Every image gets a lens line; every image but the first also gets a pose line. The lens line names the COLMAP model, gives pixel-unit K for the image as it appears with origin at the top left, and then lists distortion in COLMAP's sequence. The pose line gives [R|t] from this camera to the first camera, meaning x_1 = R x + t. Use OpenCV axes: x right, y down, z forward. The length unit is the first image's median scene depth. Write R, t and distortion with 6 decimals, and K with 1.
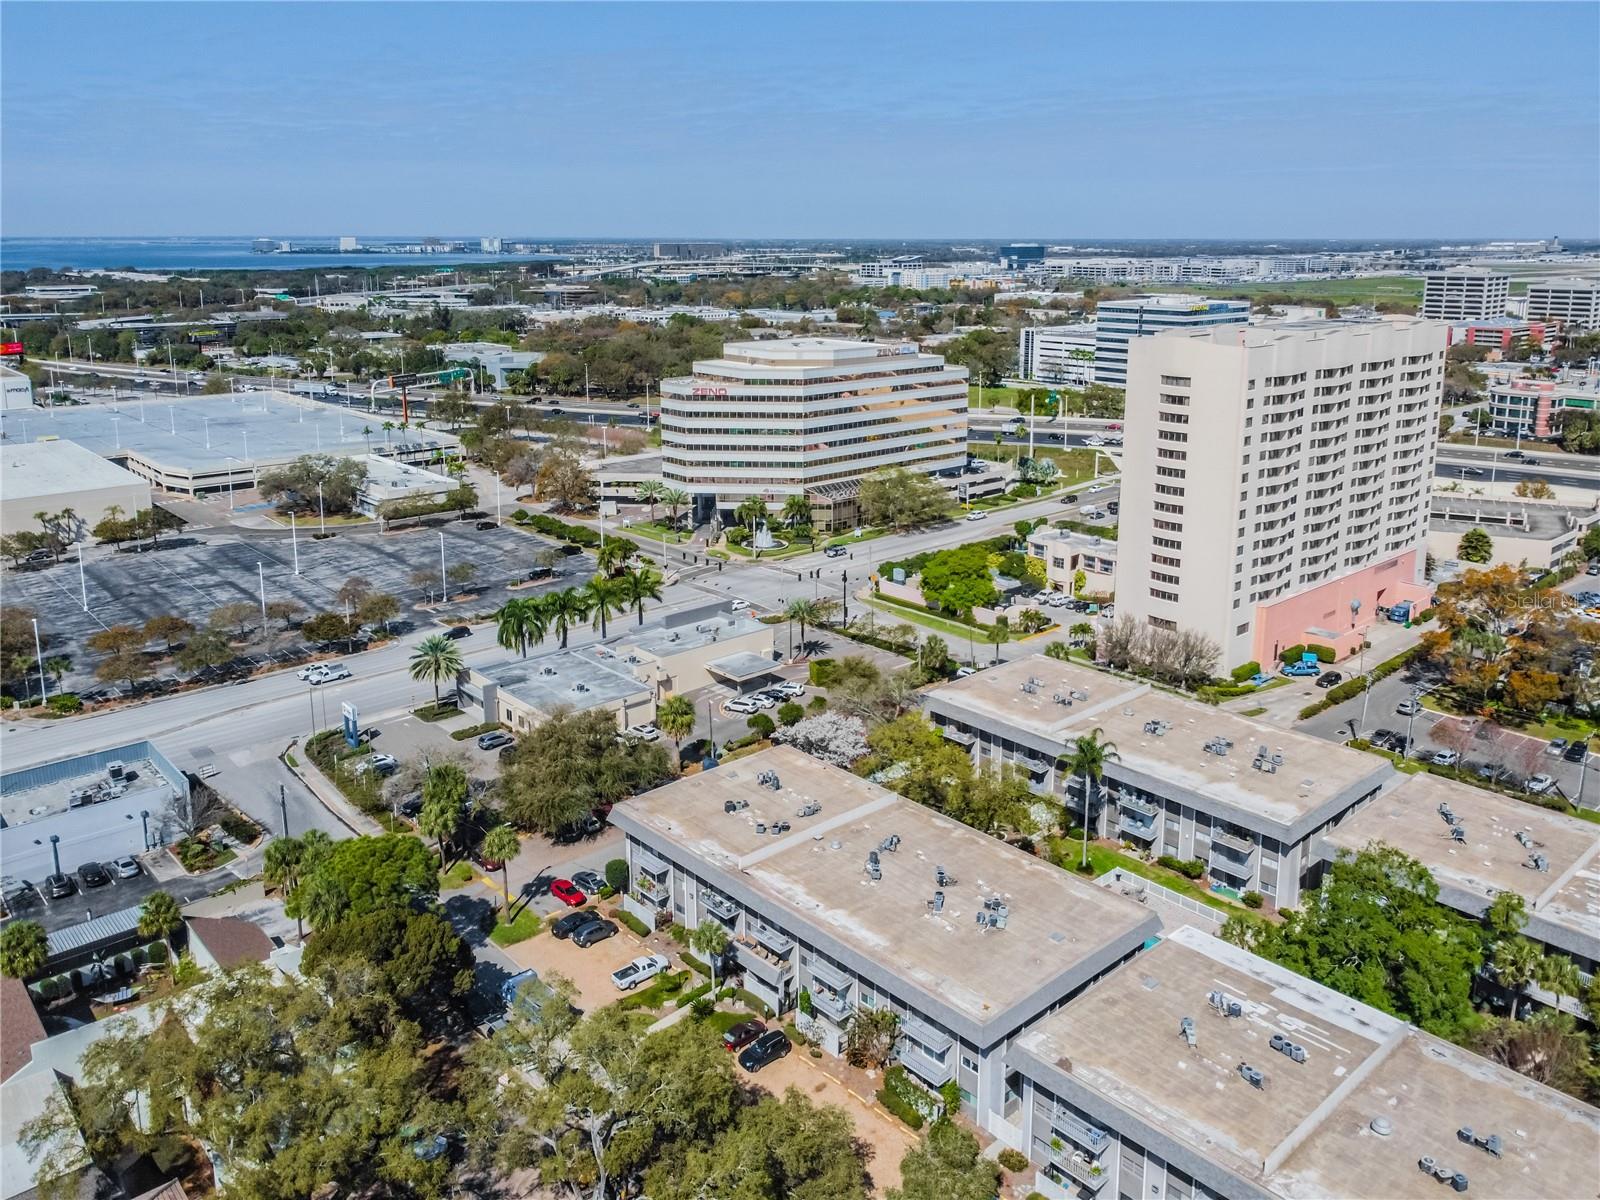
lens RADIAL K [[1244.2, 0, 803.7], [0, 1244.2, 469.2], [0, 0, 1]] dist [0.016526, -0.016307]
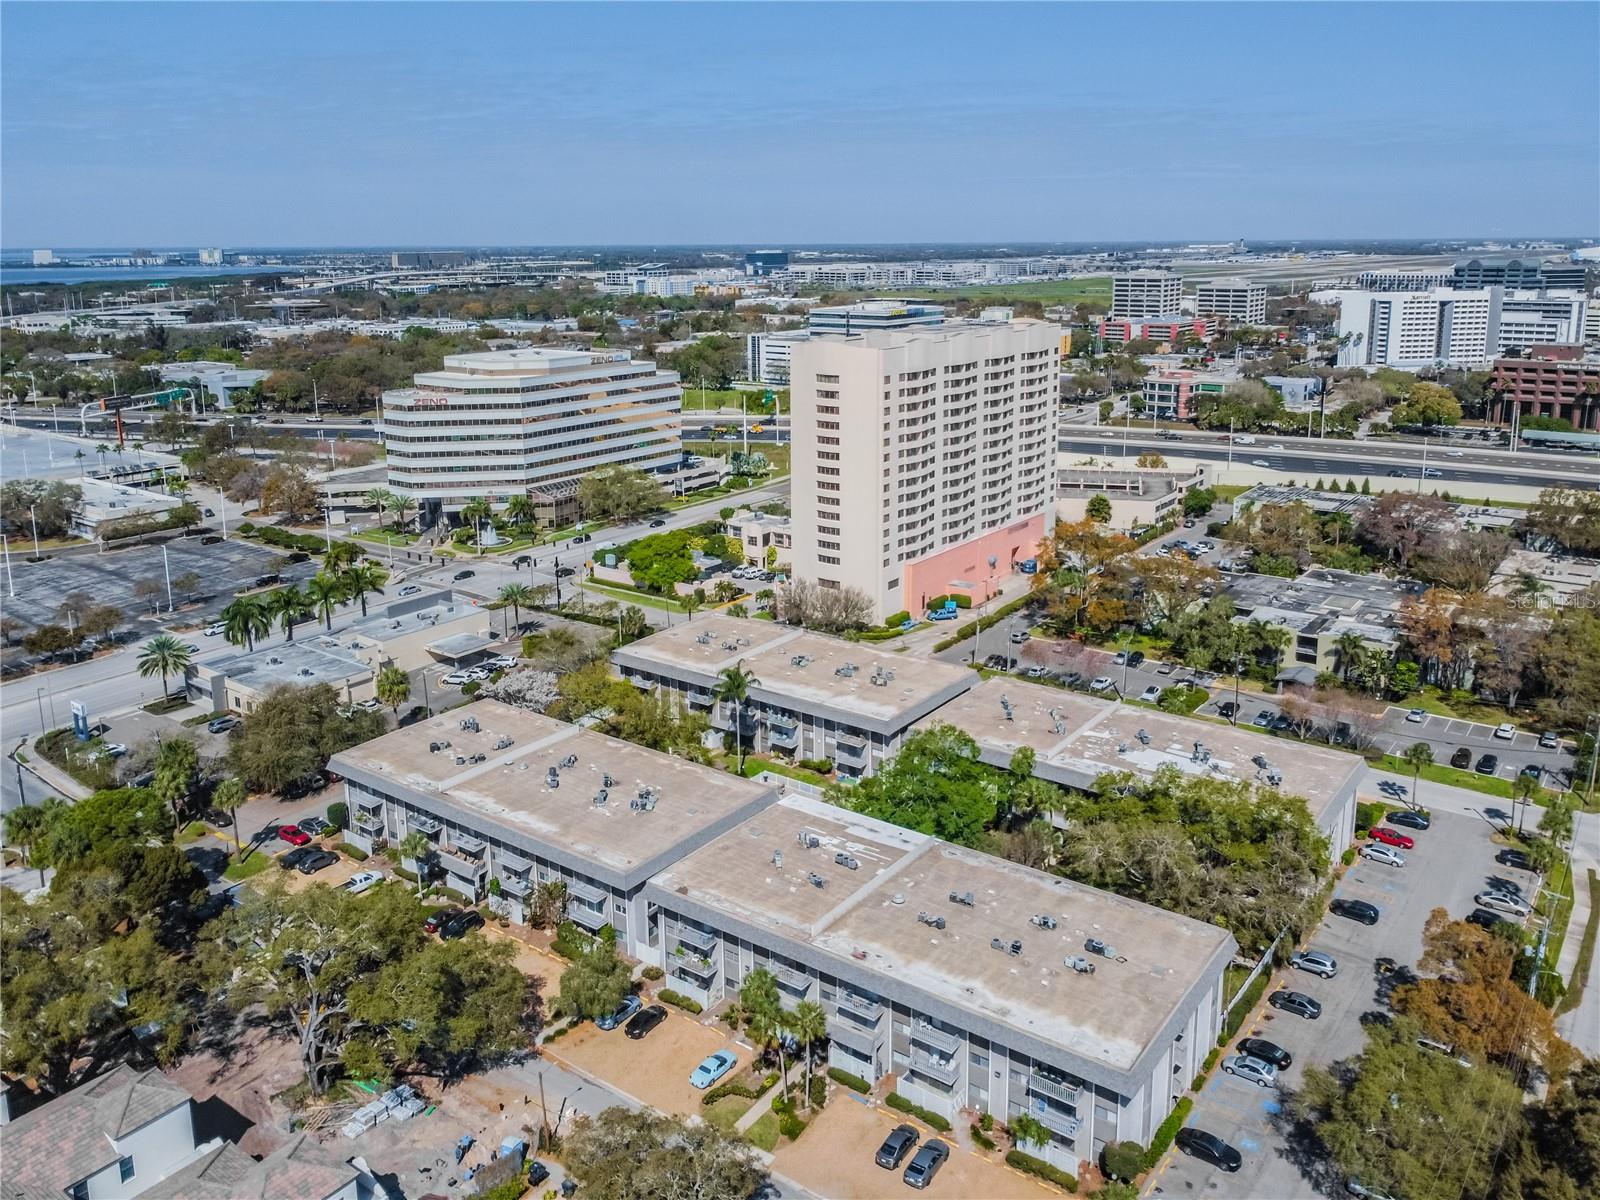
lens RADIAL K [[1246.8, 0, 817.2], [0, 1246.8, 467.5], [0, 0, 1]] dist [-0.000515, -0.004883]
pose [[0.979033, -0.044502, 0.198781, 0.047175], [0.045719, 0.998953, -0.001535, 0.014654], [-0.198505, 0.010591, 0.980043, -0.154476]]
